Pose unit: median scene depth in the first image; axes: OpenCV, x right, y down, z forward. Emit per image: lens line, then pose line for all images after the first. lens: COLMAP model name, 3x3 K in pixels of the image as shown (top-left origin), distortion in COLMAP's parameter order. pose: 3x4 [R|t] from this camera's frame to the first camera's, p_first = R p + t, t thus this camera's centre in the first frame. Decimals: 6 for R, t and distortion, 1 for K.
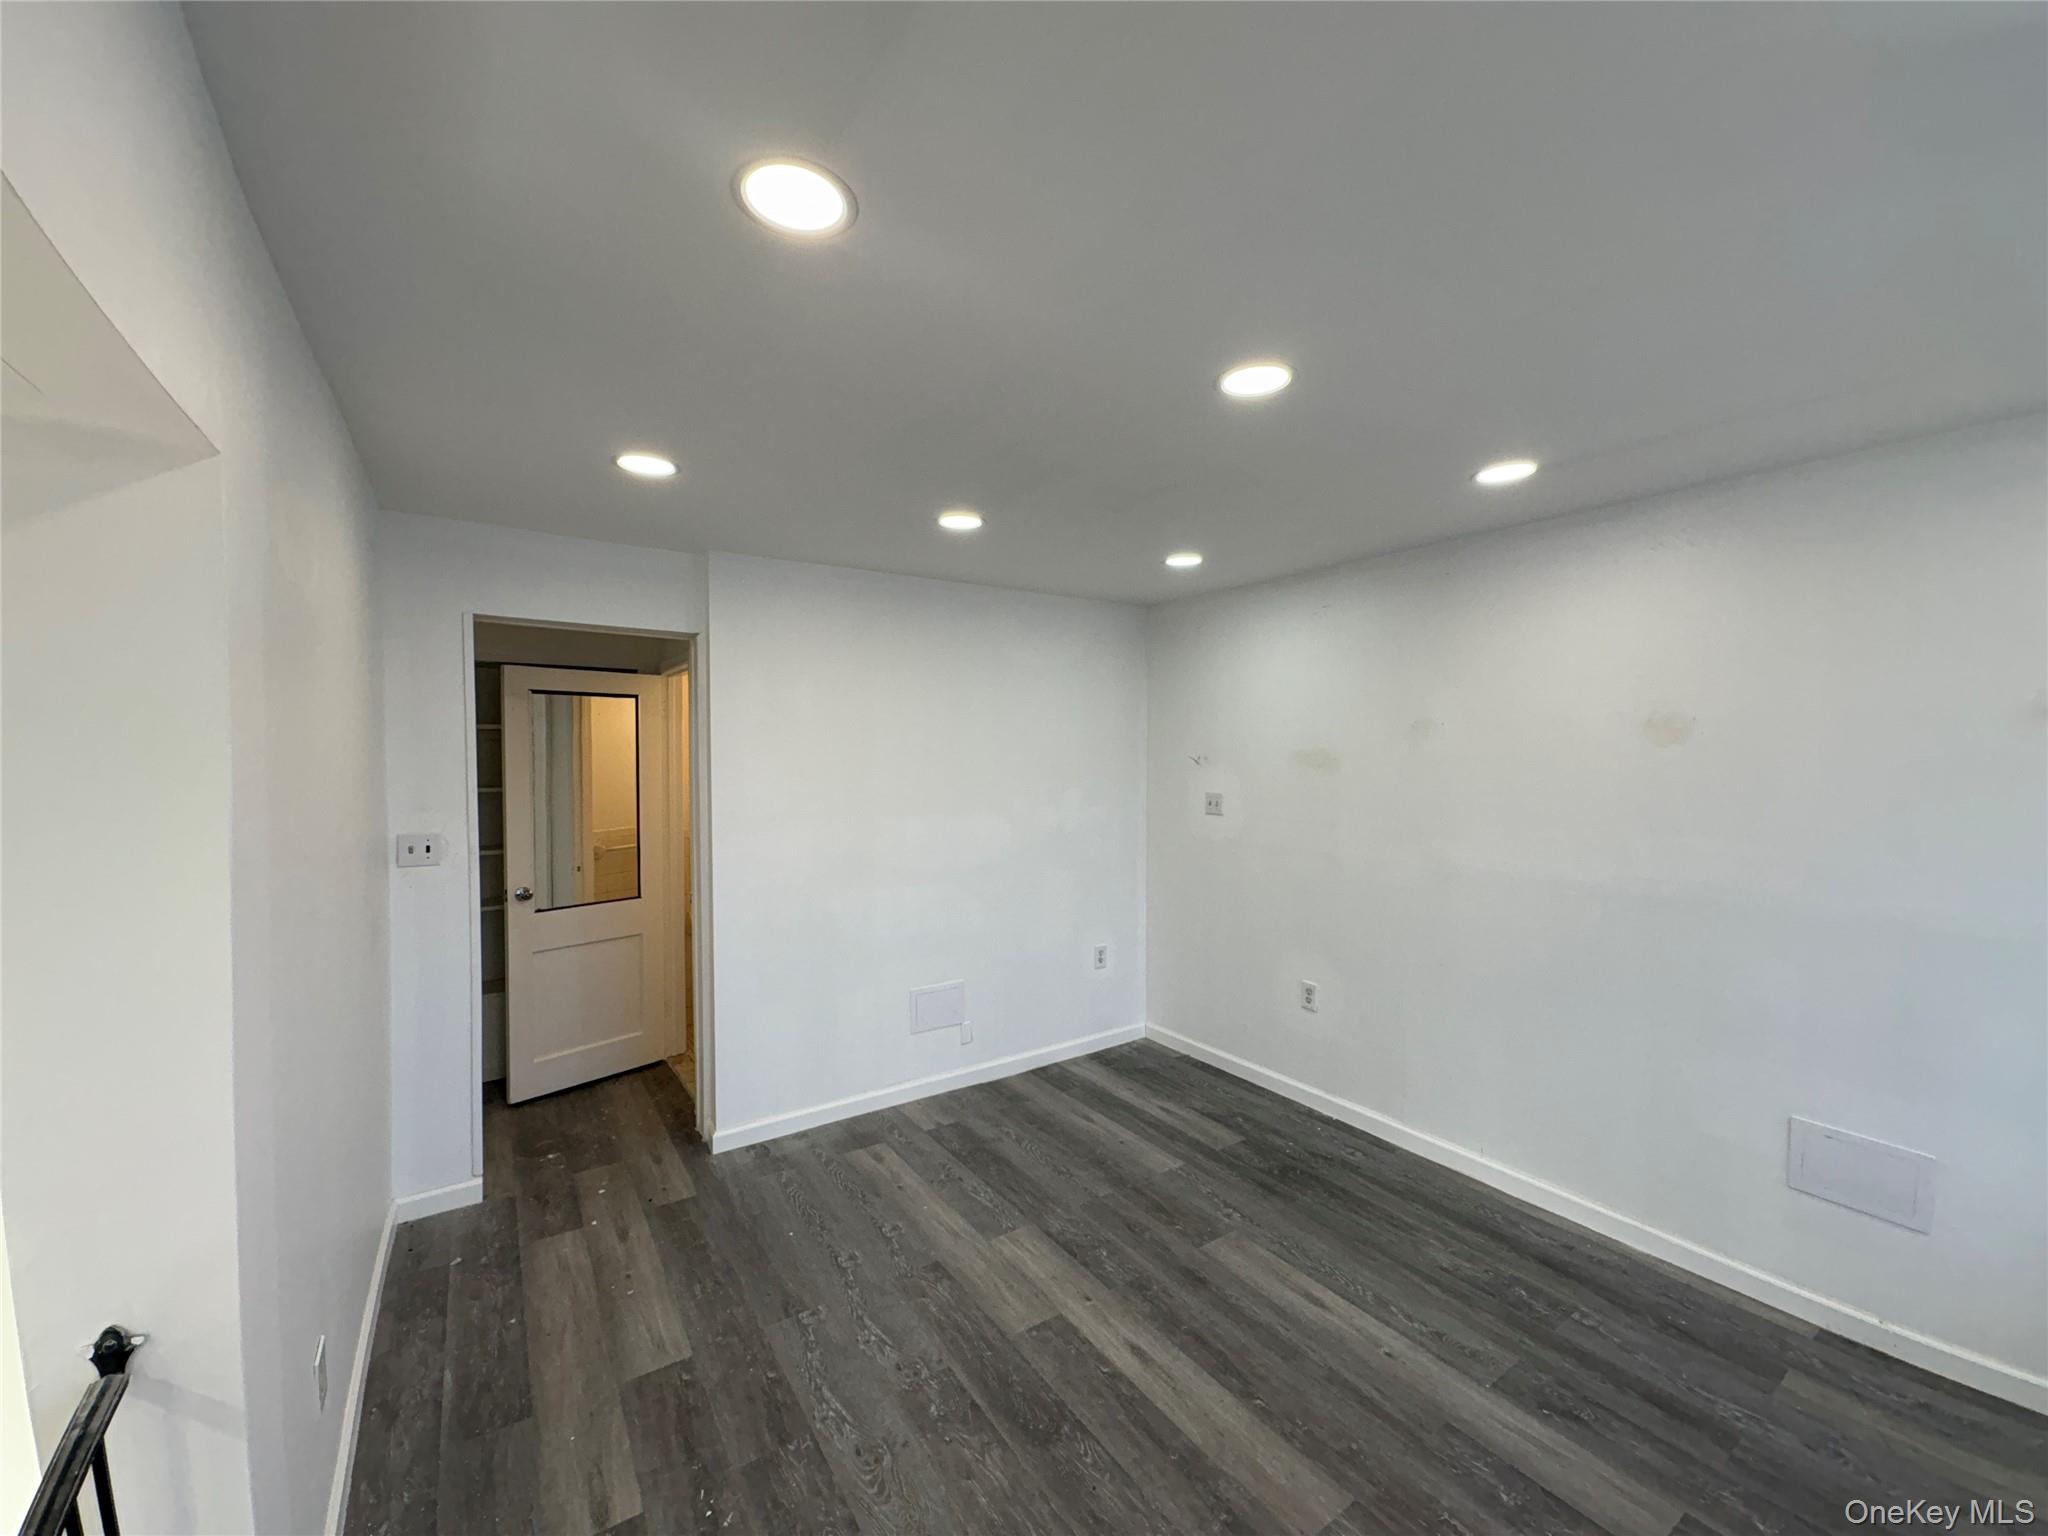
lens RADIAL K [[812.1, 0, 1036.0], [0, 812.1, 759.7], [0, 0, 1]] dist [0.000761, 0.000012]
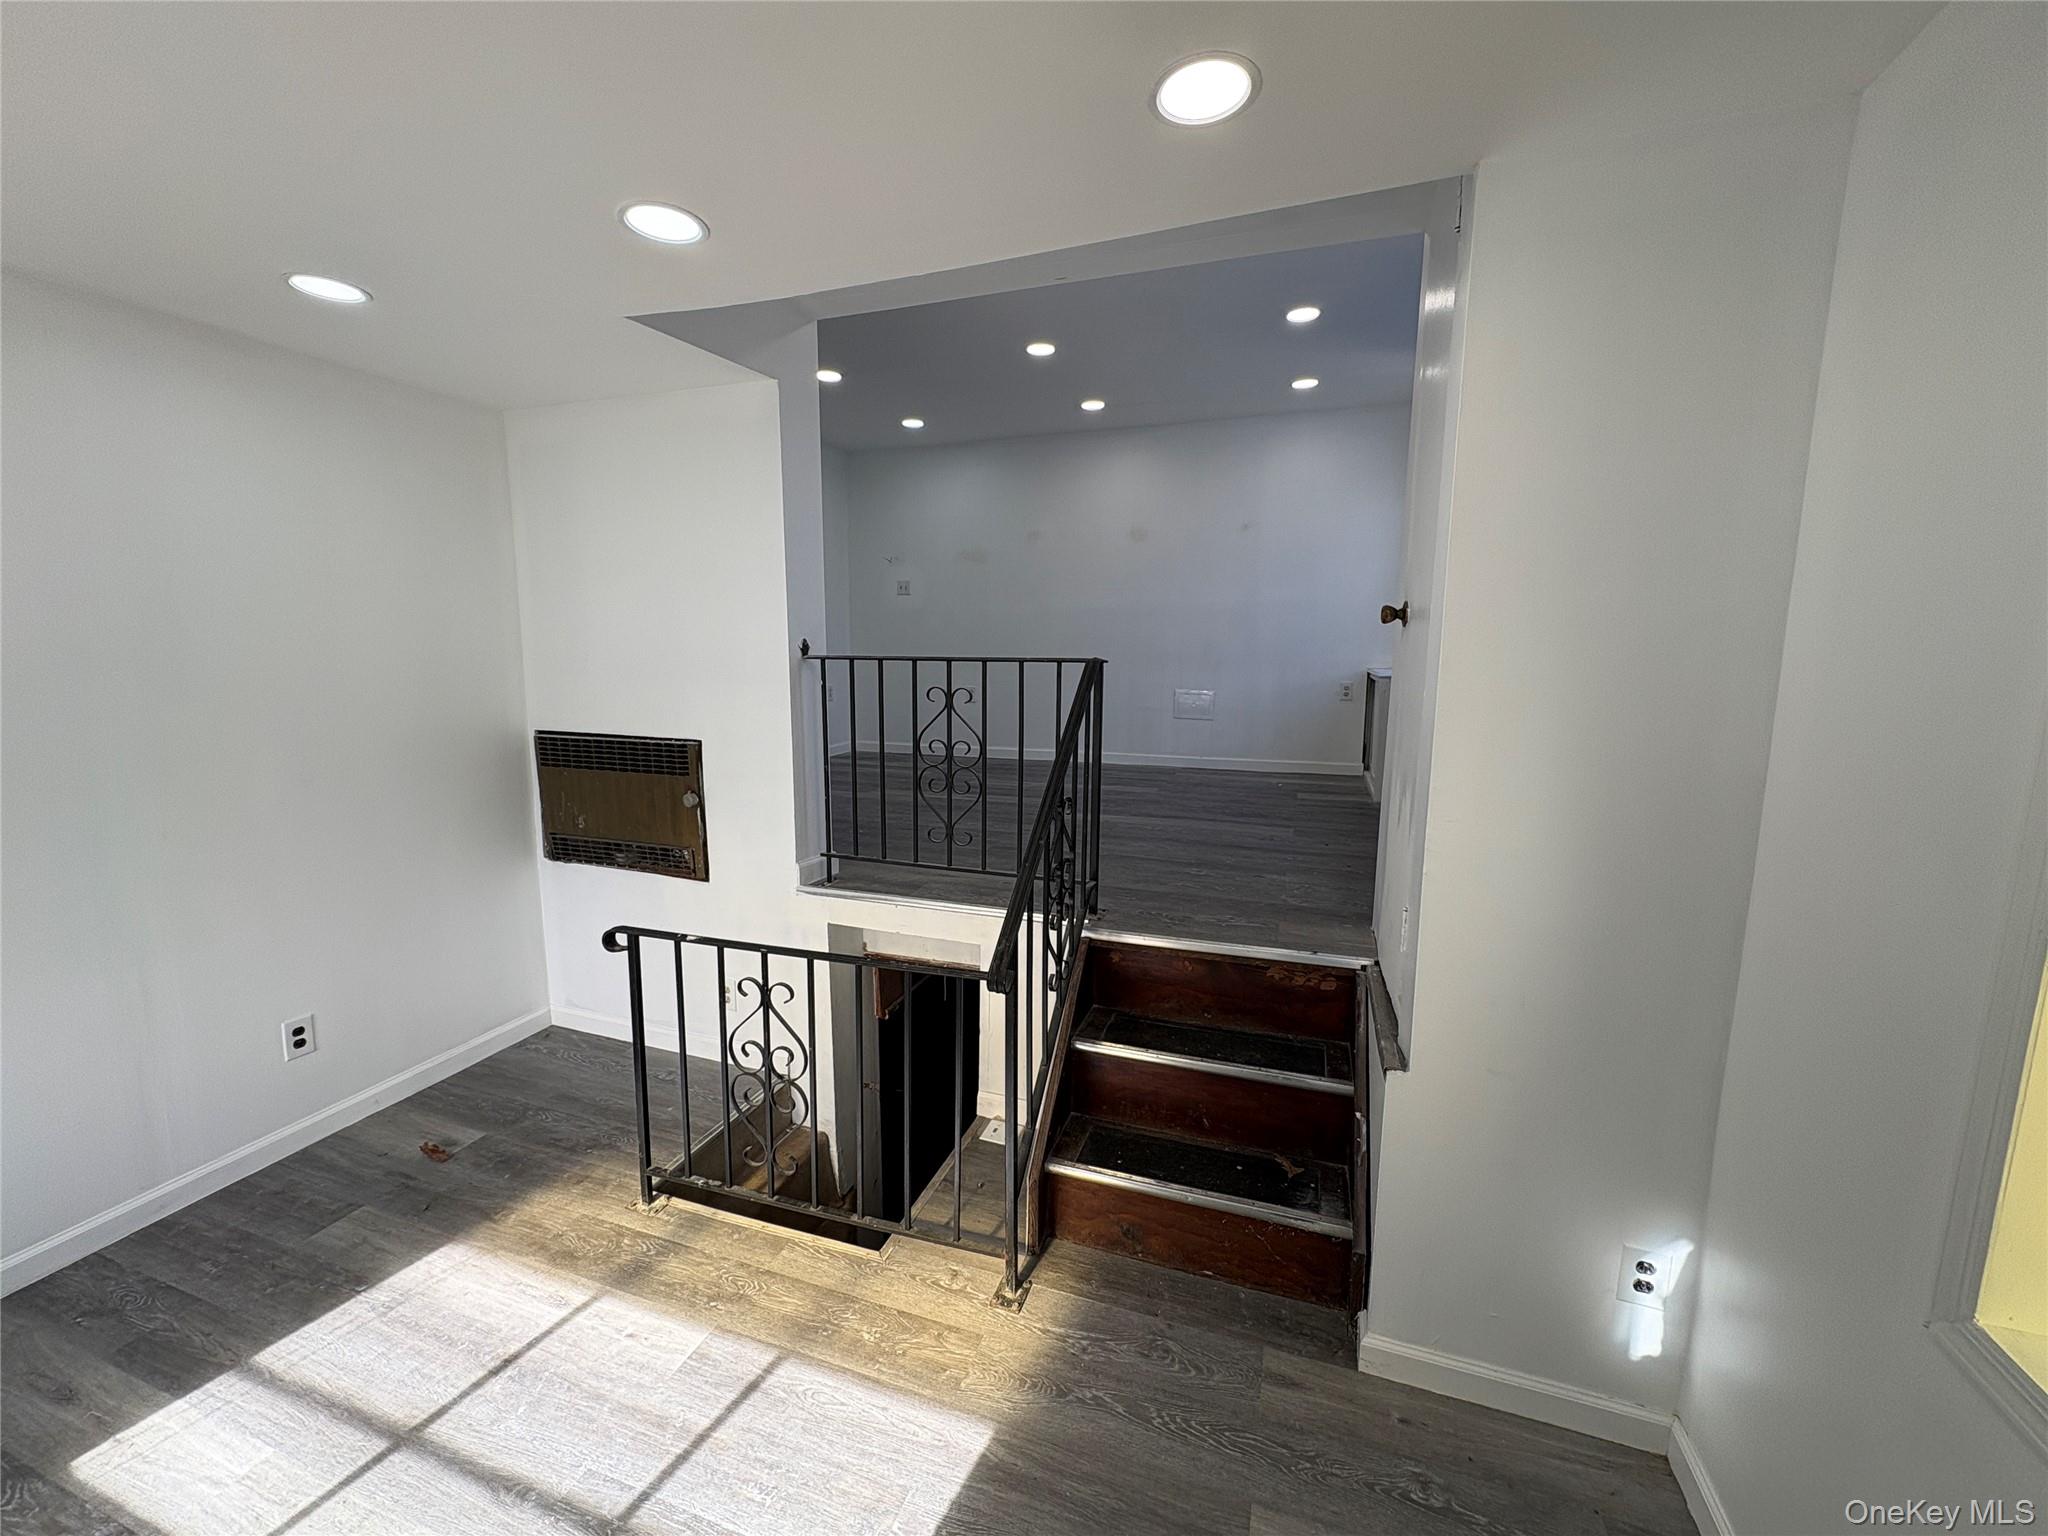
lens RADIAL K [[812.1, 0, 1021.7], [0, 812.1, 765.8], [0, 0, 1]] dist [0.000761, 0.000012]
pose [[0.806129, -0.082557, 0.585952, -0.998572], [0.005551, 0.991231, 0.132021, 0.343914], [-0.591713, -0.103173, 0.799519, -0.796725]]
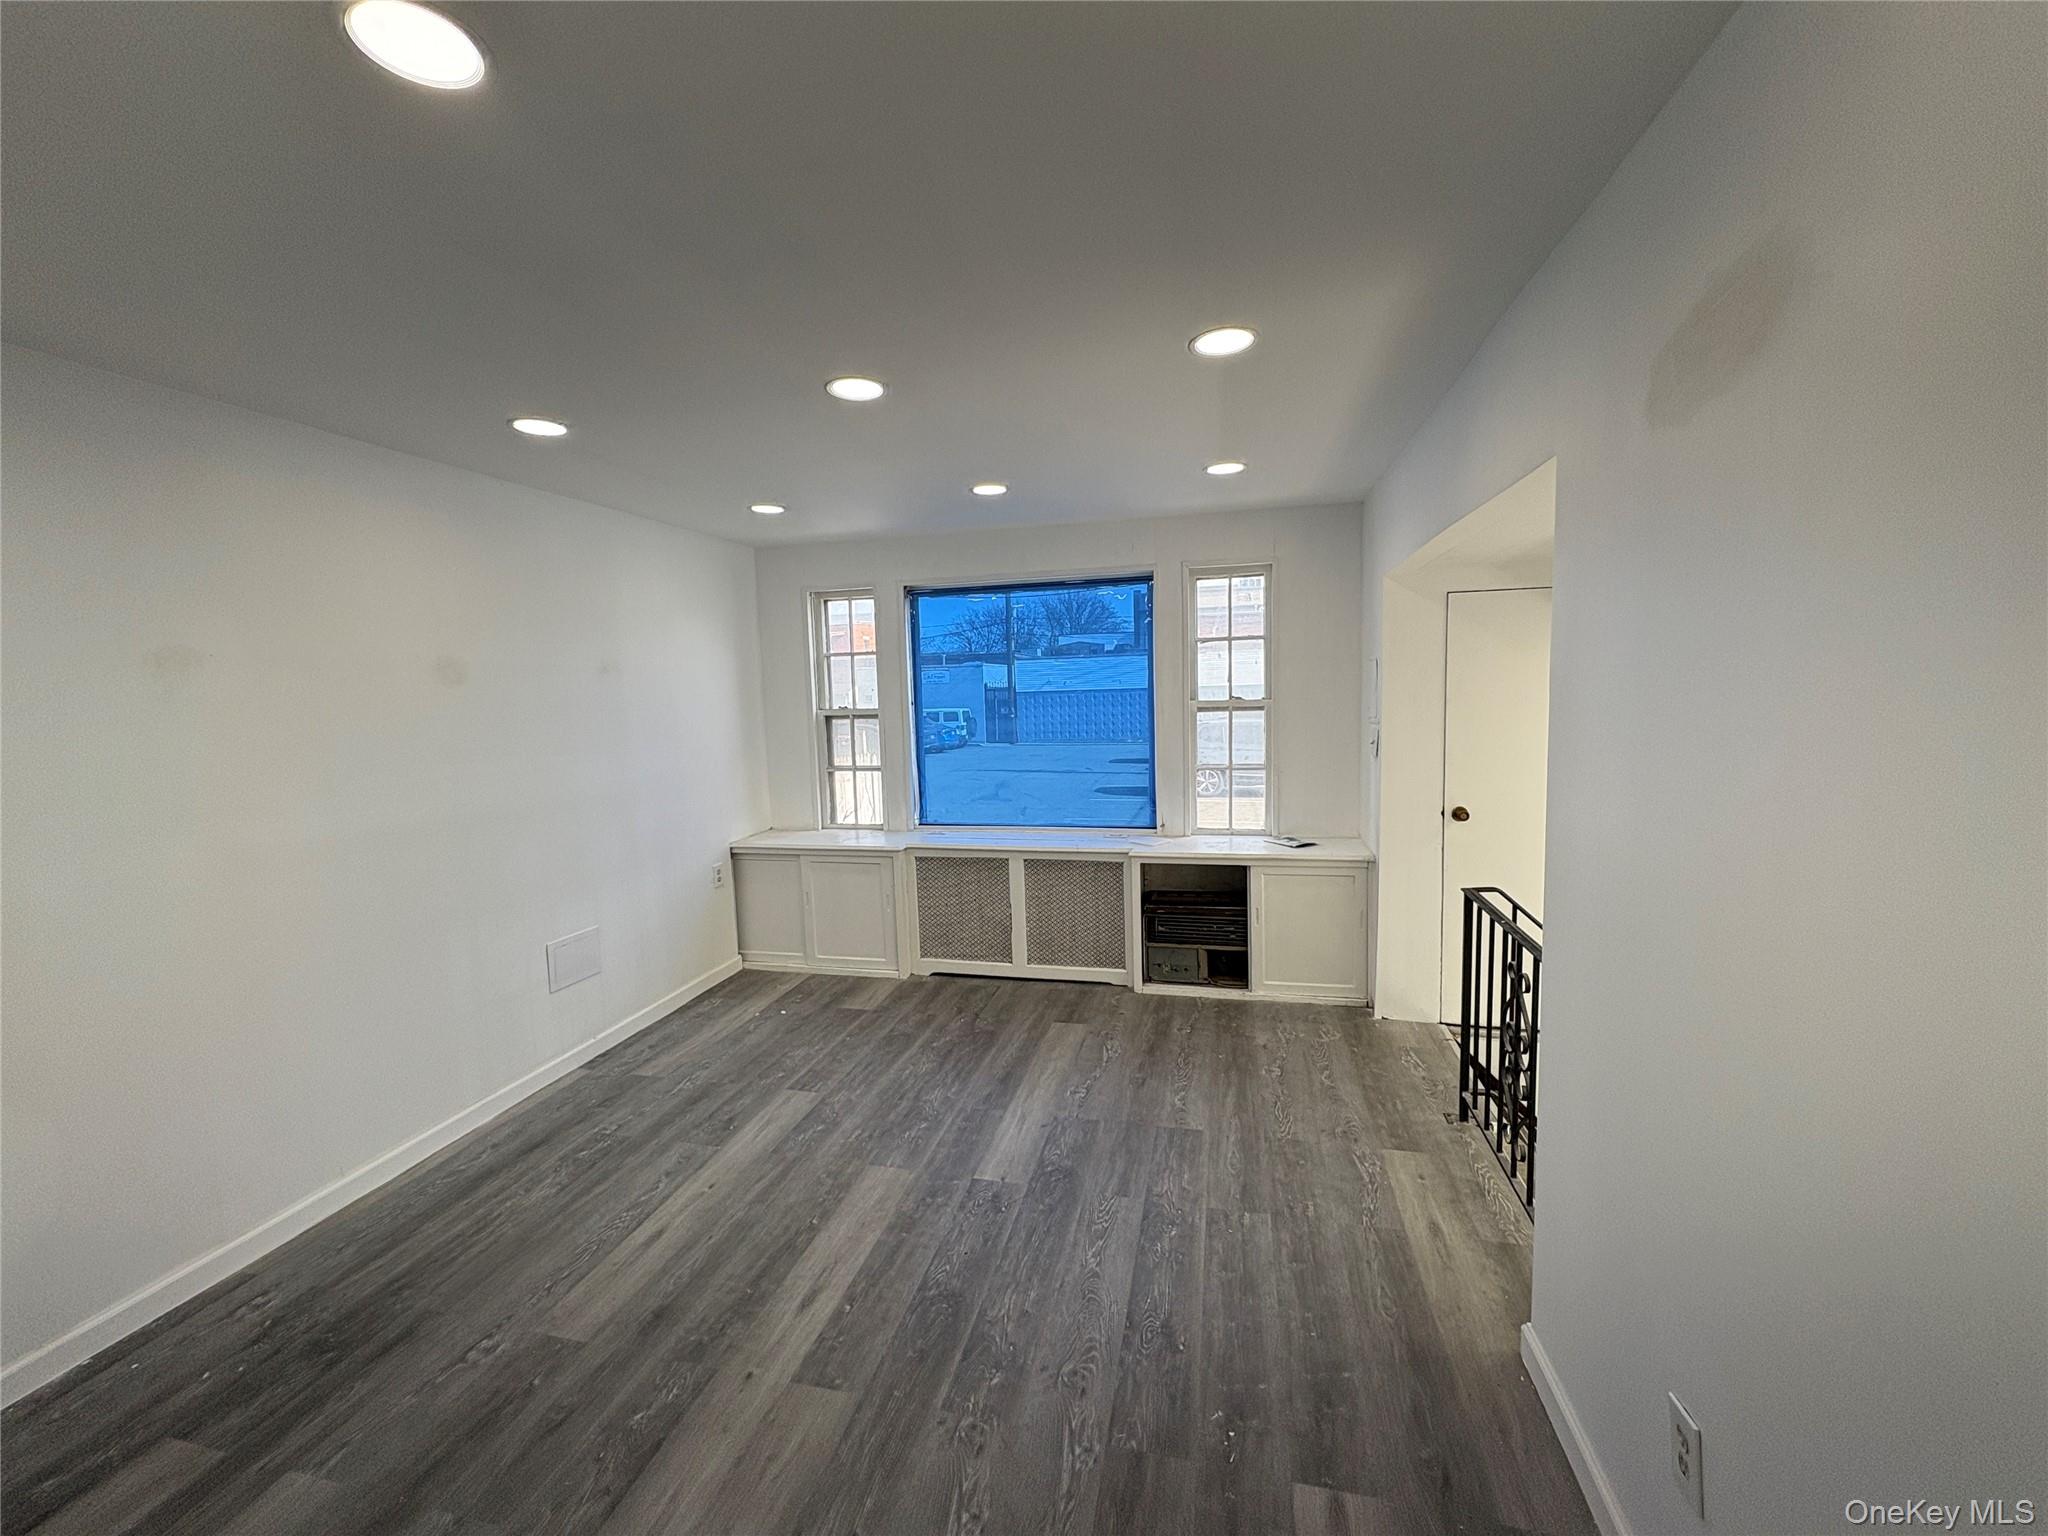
lens RADIAL K [[812.1, 0, 1030.3], [0, 812.1, 759.5], [0, 0, 1]] dist [0.000761, 0.000012]
pose [[-0.670782, -0.045738, 0.740243, -0.702199], [0.038395, 0.994617, 0.096247, 0.011173], [-0.740661, 0.092982, -0.665414, 1.329821]]
